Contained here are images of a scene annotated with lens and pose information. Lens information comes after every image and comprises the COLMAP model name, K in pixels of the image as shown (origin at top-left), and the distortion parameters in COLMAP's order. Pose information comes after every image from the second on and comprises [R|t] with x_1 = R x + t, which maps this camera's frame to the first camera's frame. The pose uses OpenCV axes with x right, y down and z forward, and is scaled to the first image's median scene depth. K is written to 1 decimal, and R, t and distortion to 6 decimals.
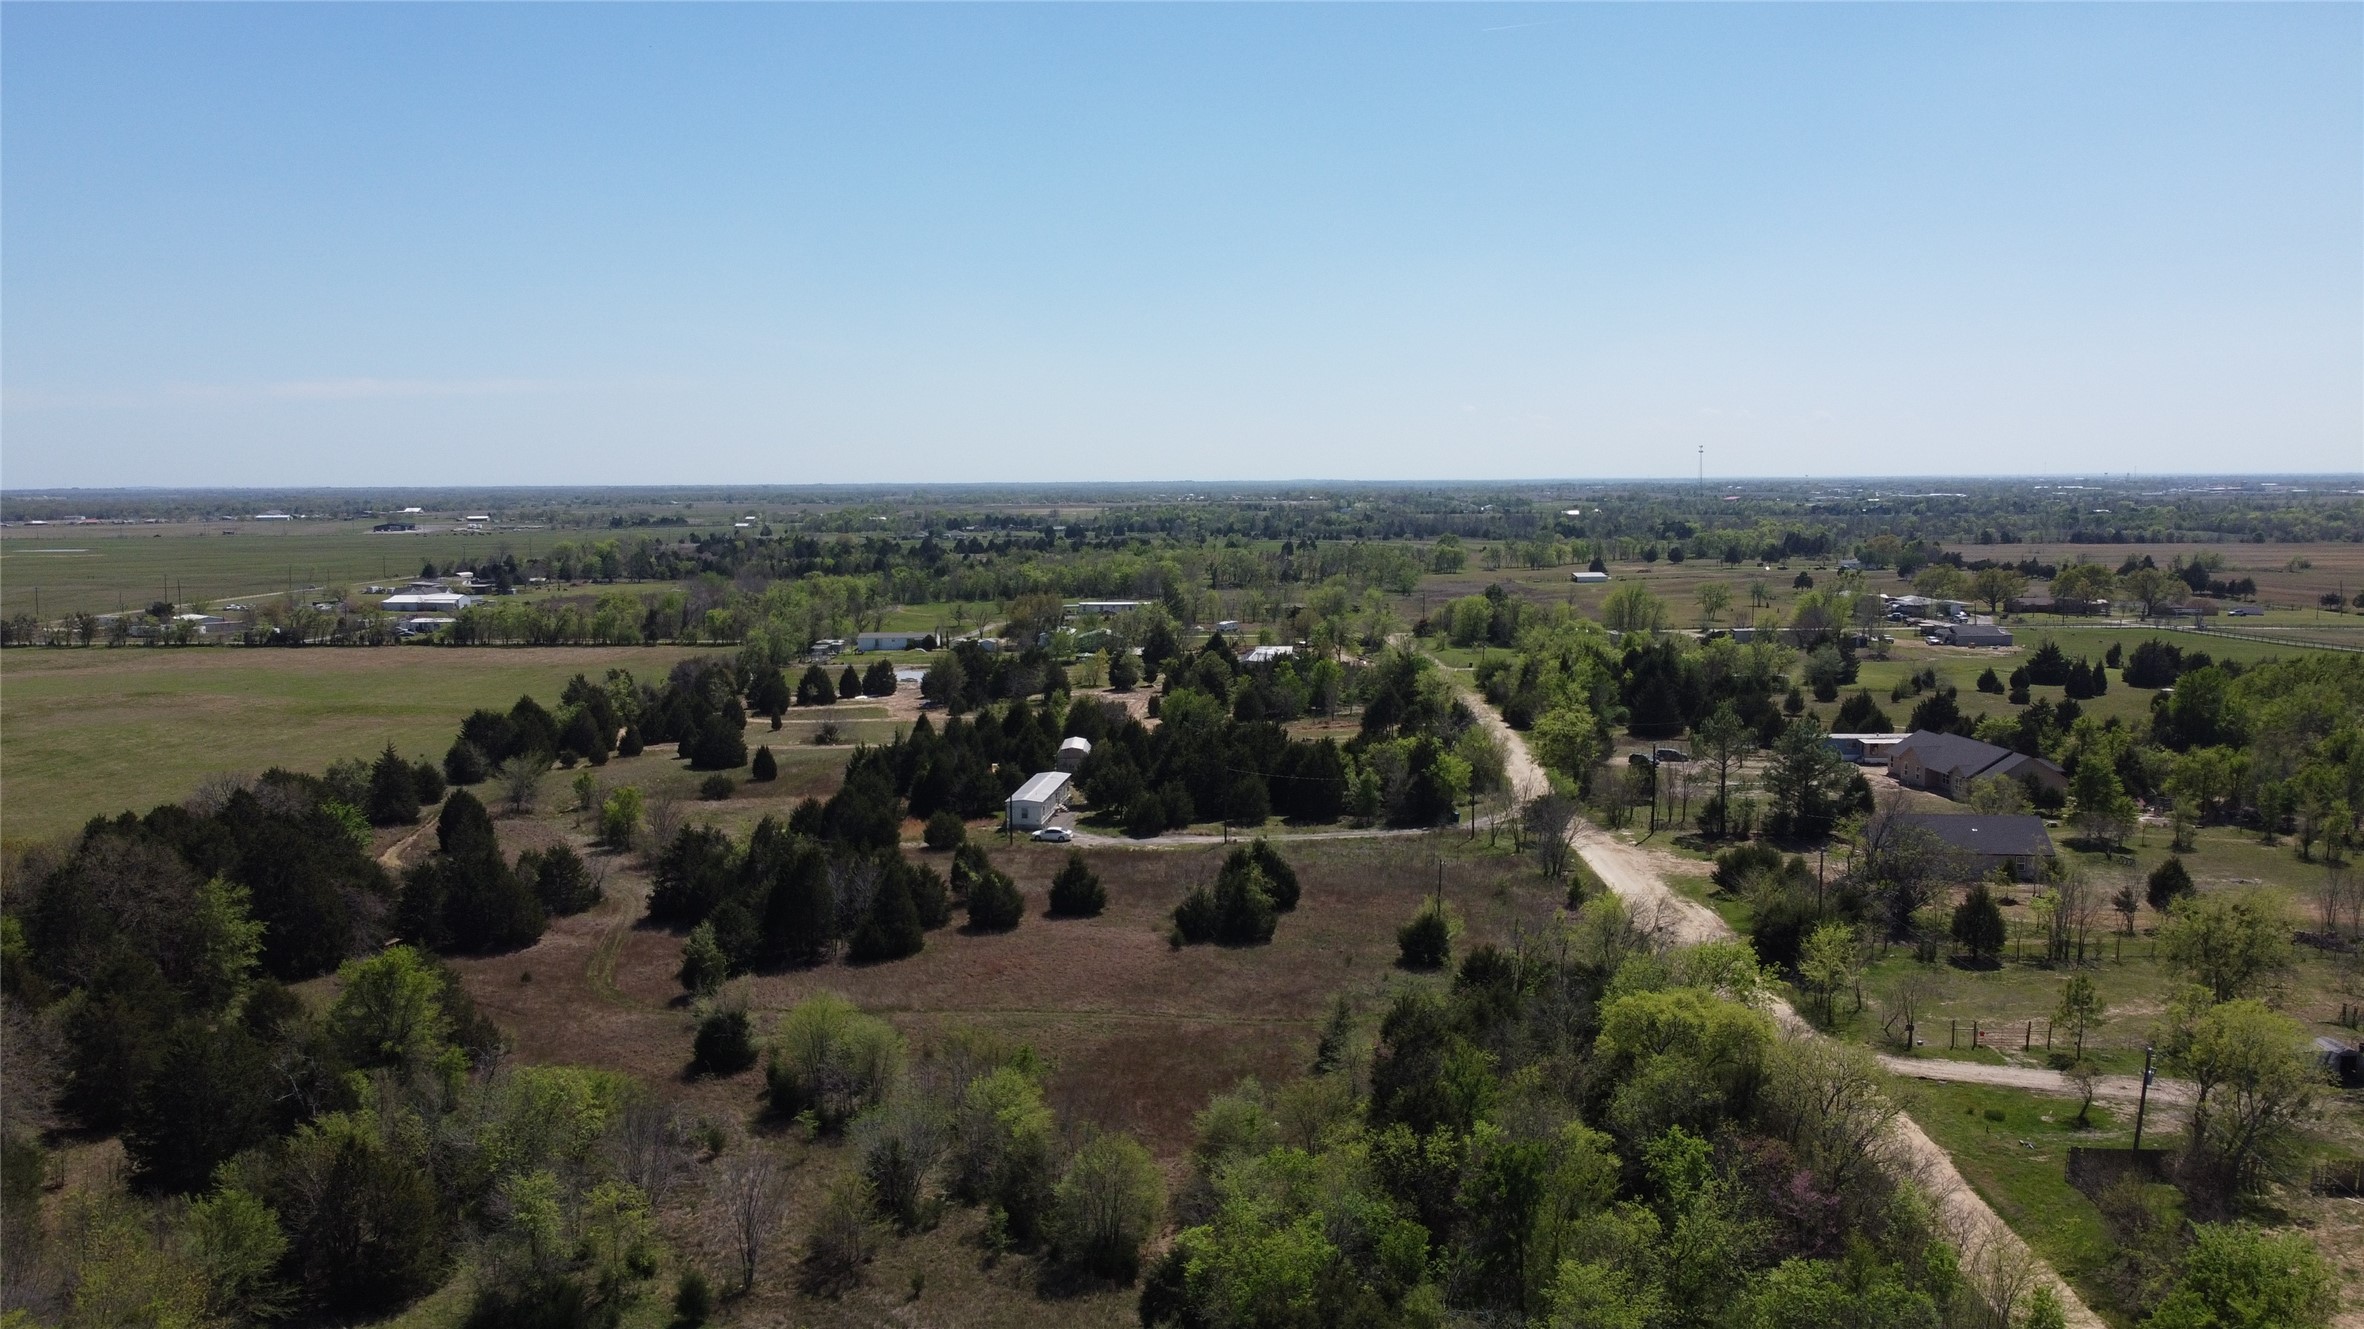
lens RADIAL K [[1803.6, 0, 1177.9], [0, 1803.6, 648.8], [0, 0, 1]] dist [-0.000920, 0.003030]
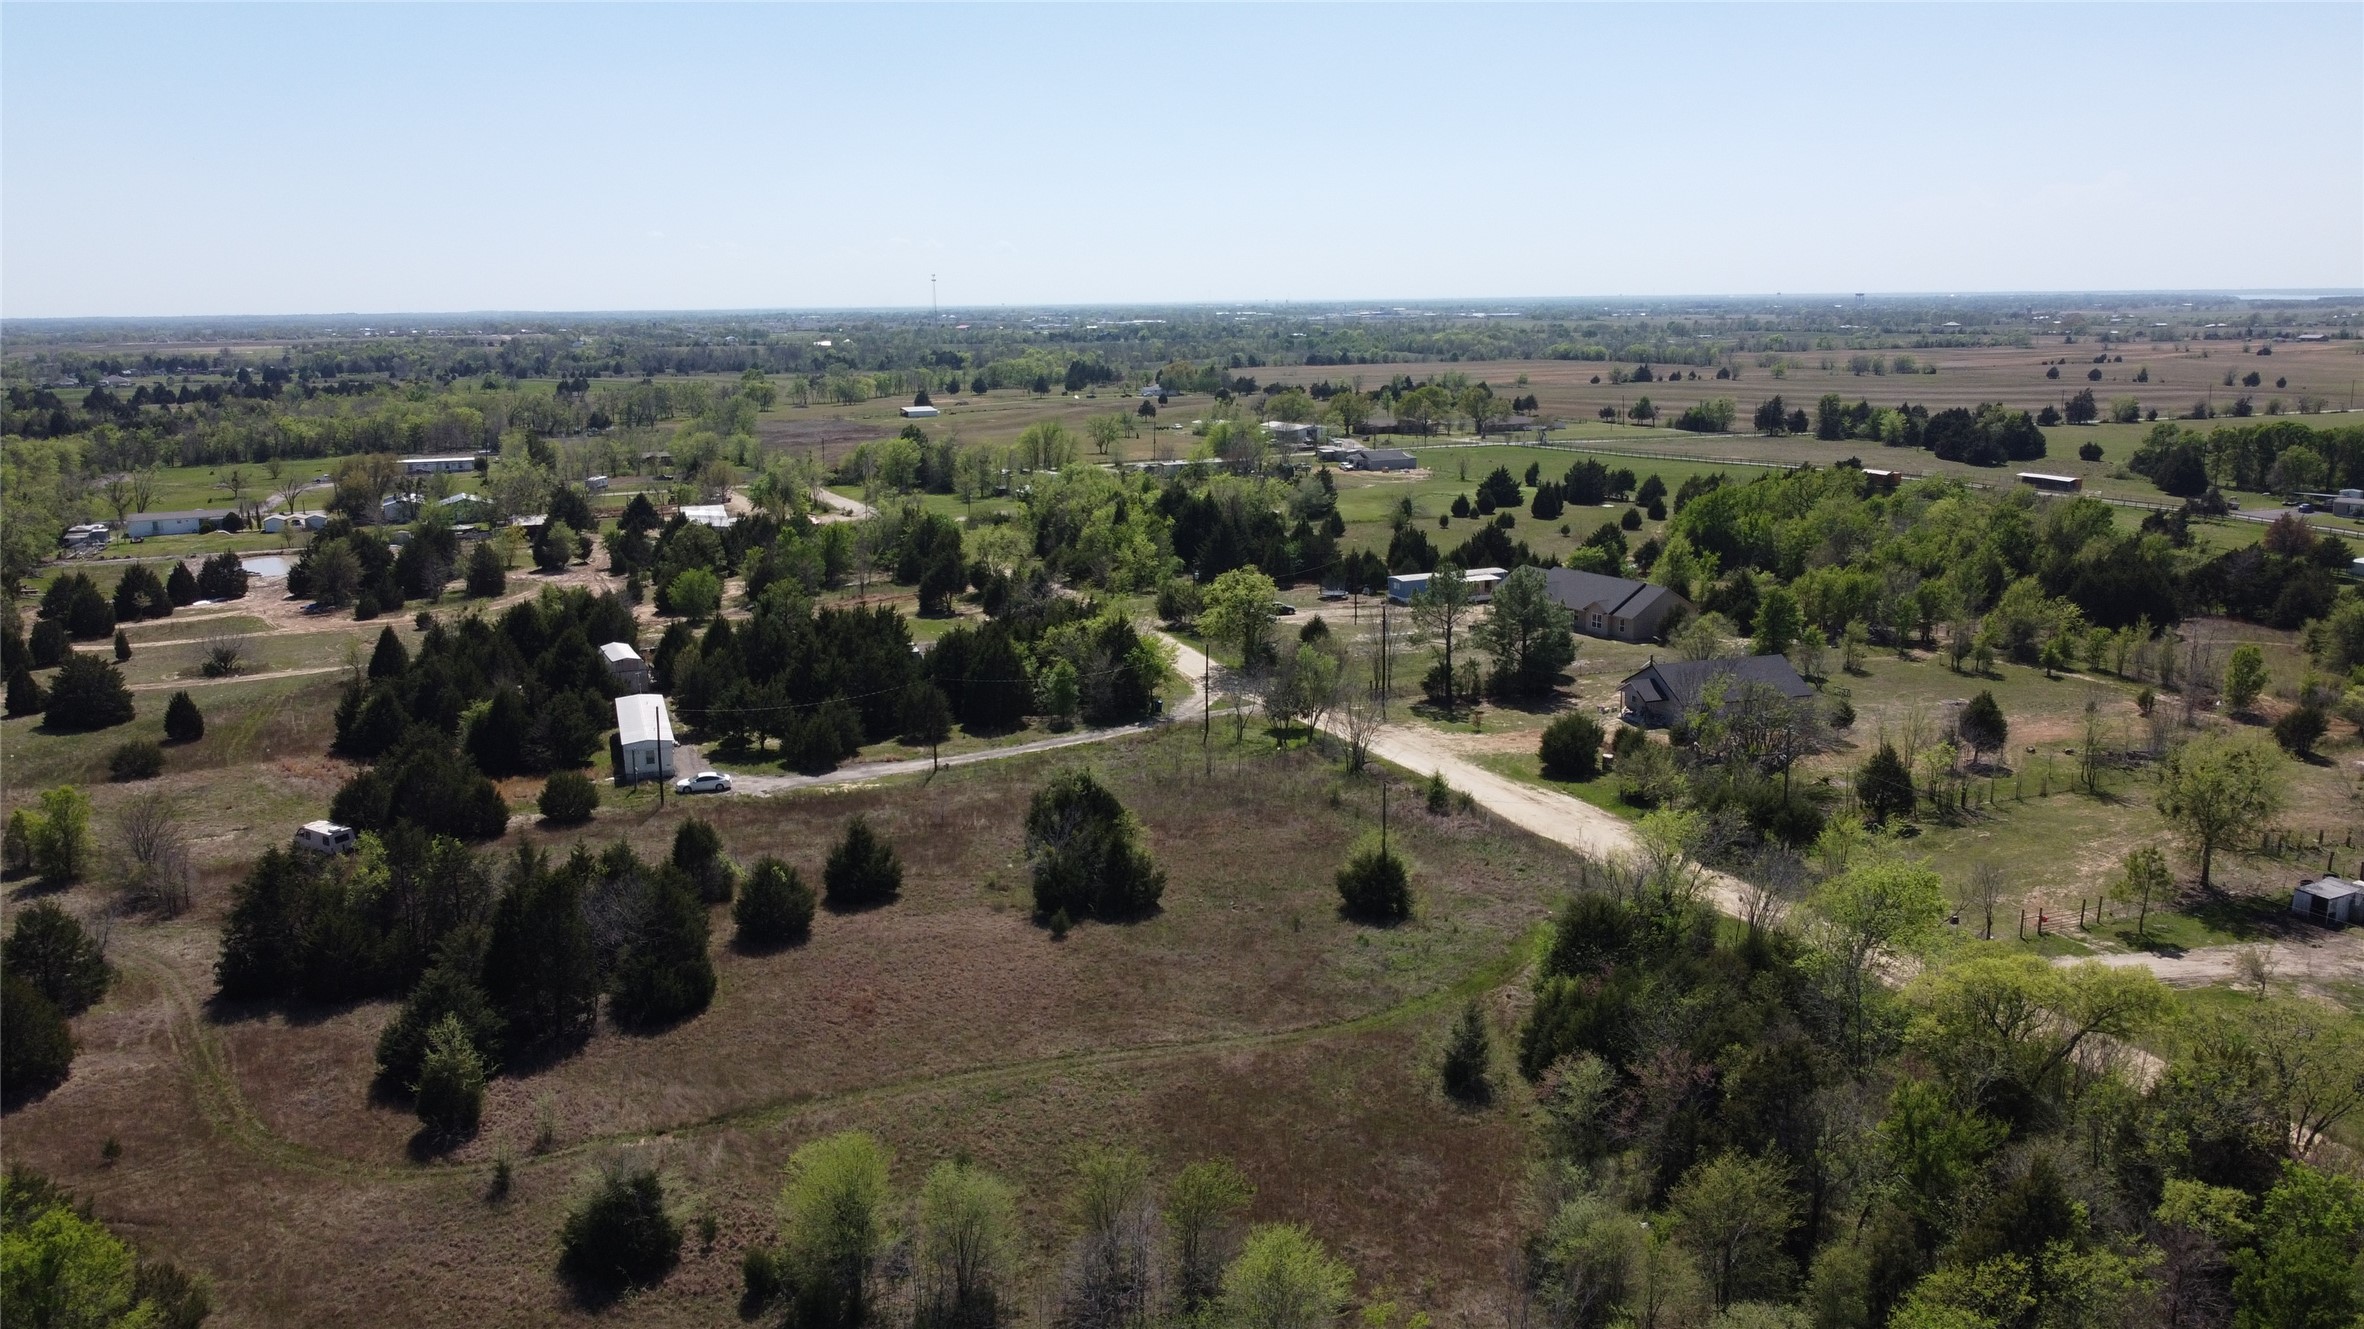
lens RADIAL K [[1803.6, 0, 1177.9], [0, 1803.6, 648.8], [0, 0, 1]] dist [-0.000920, 0.003030]
pose [[0.908373, -0.083798, 0.409679, -0.332779], [0.045543, 0.993713, 0.102278, -0.038045], [-0.415674, -0.074249, 0.906478, 0.387349]]
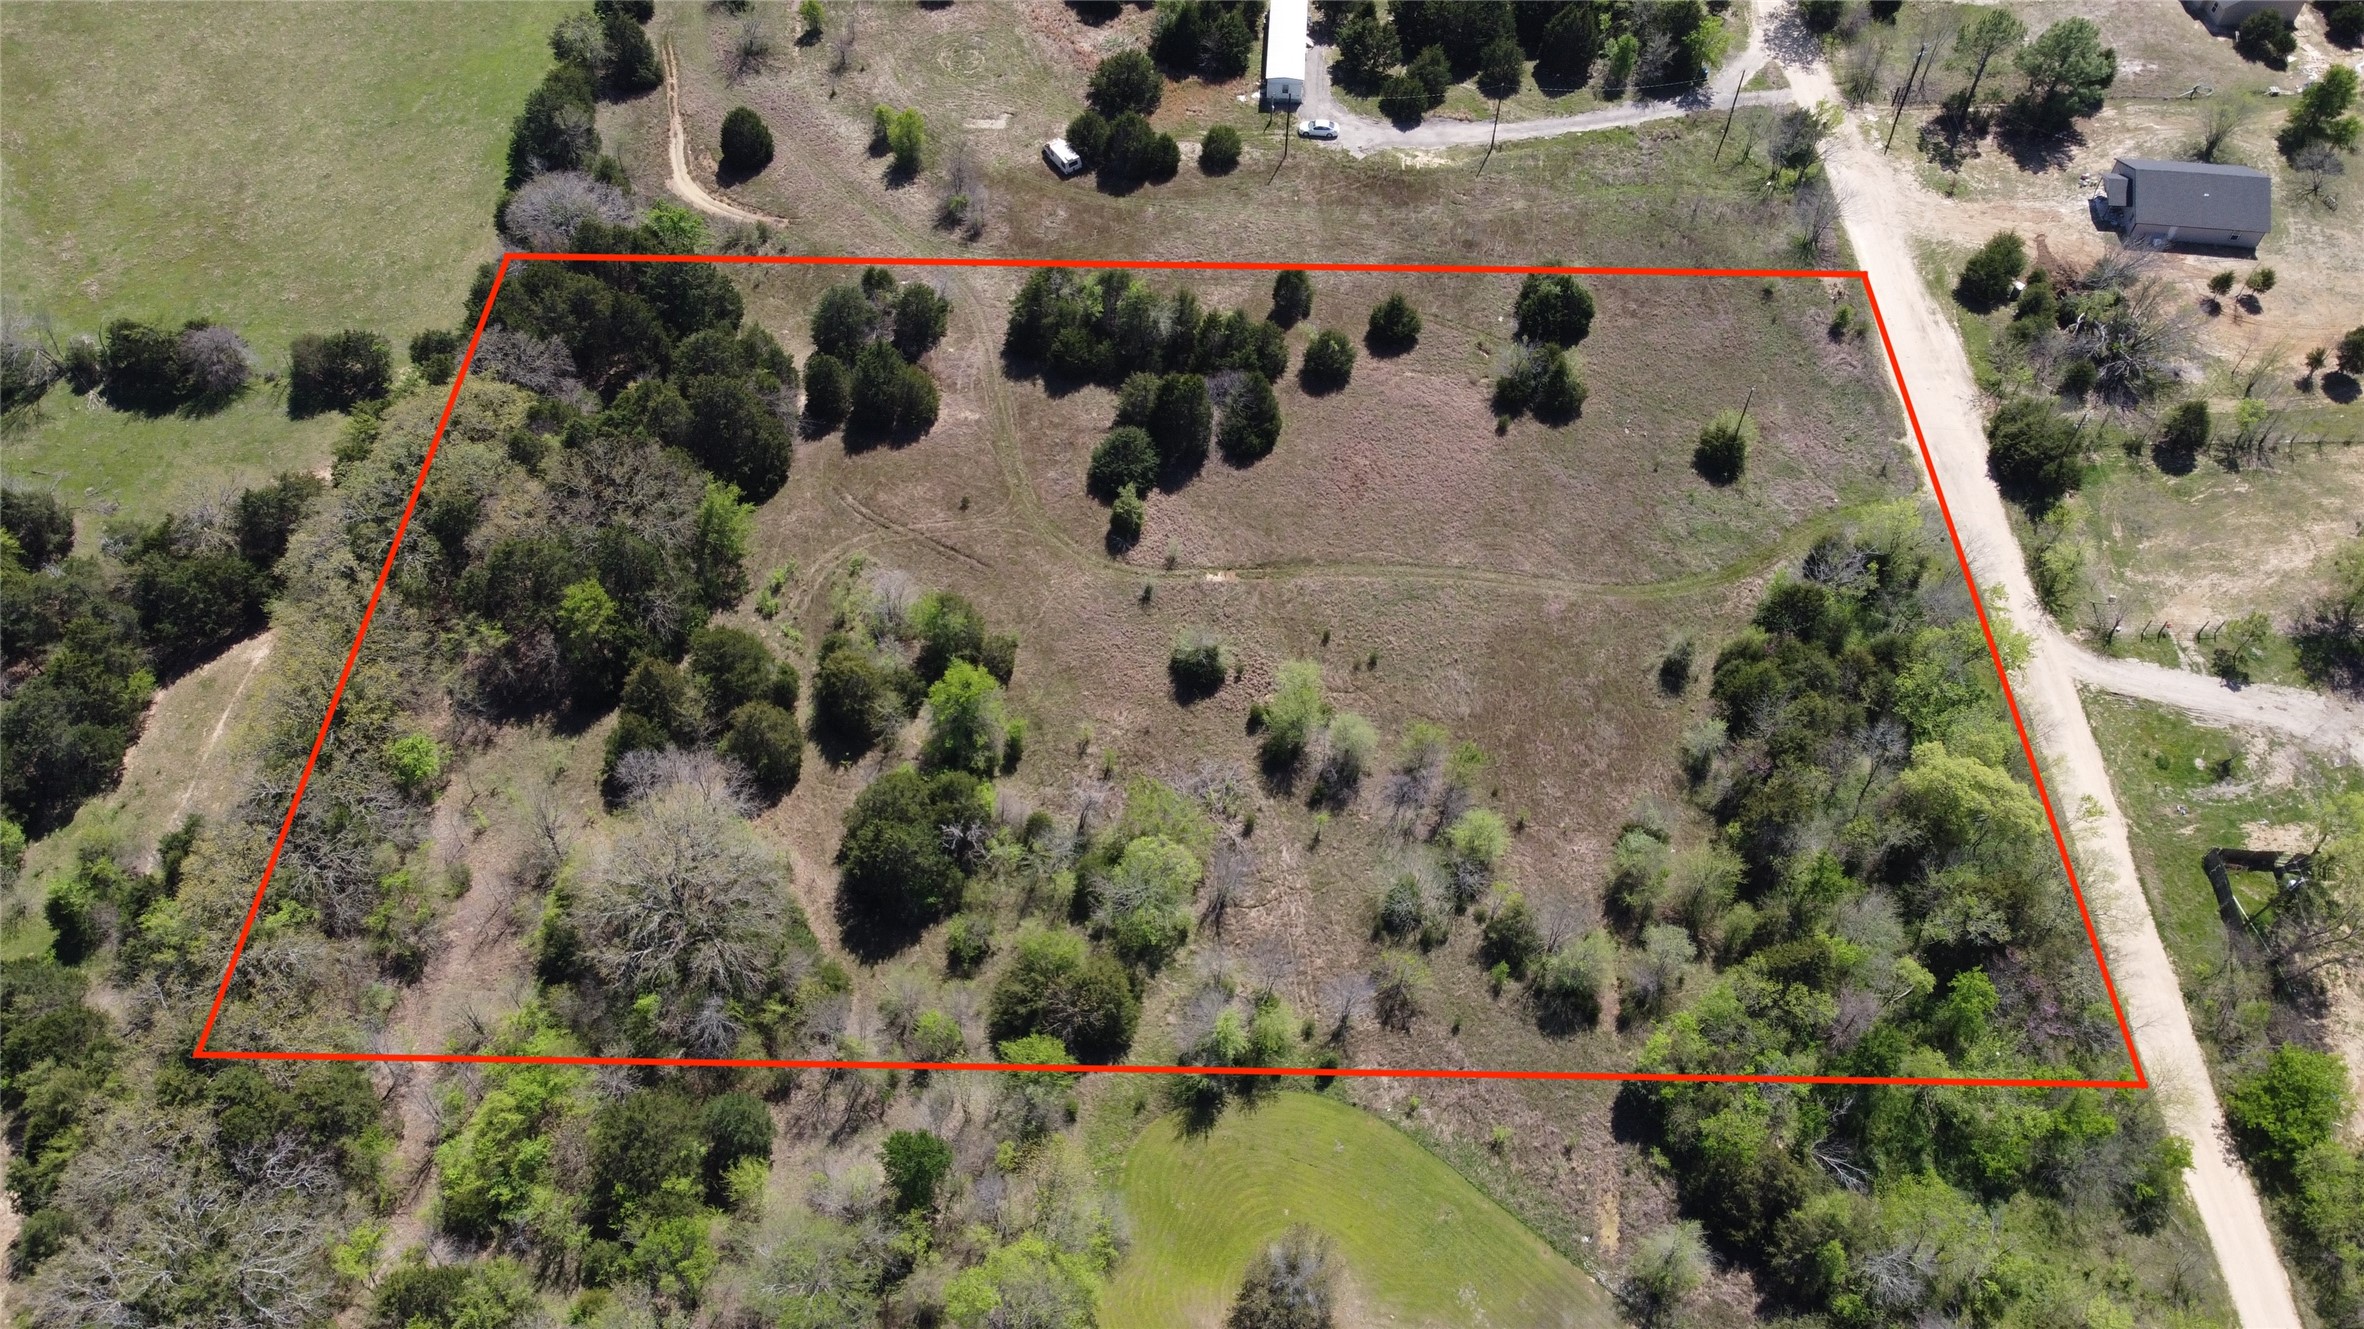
lens RADIAL K [[1806.5, 0, 1182.0], [0, 1806.5, 664.5], [0, 0, 1]] dist [-0.004890, 0.001283]
pose [[0.999115, -0.027221, 0.032078, -0.321105], [-0.005278, 0.675353, 0.737476, -0.760816], [-0.041739, -0.736992, 0.674611, 0.145194]]
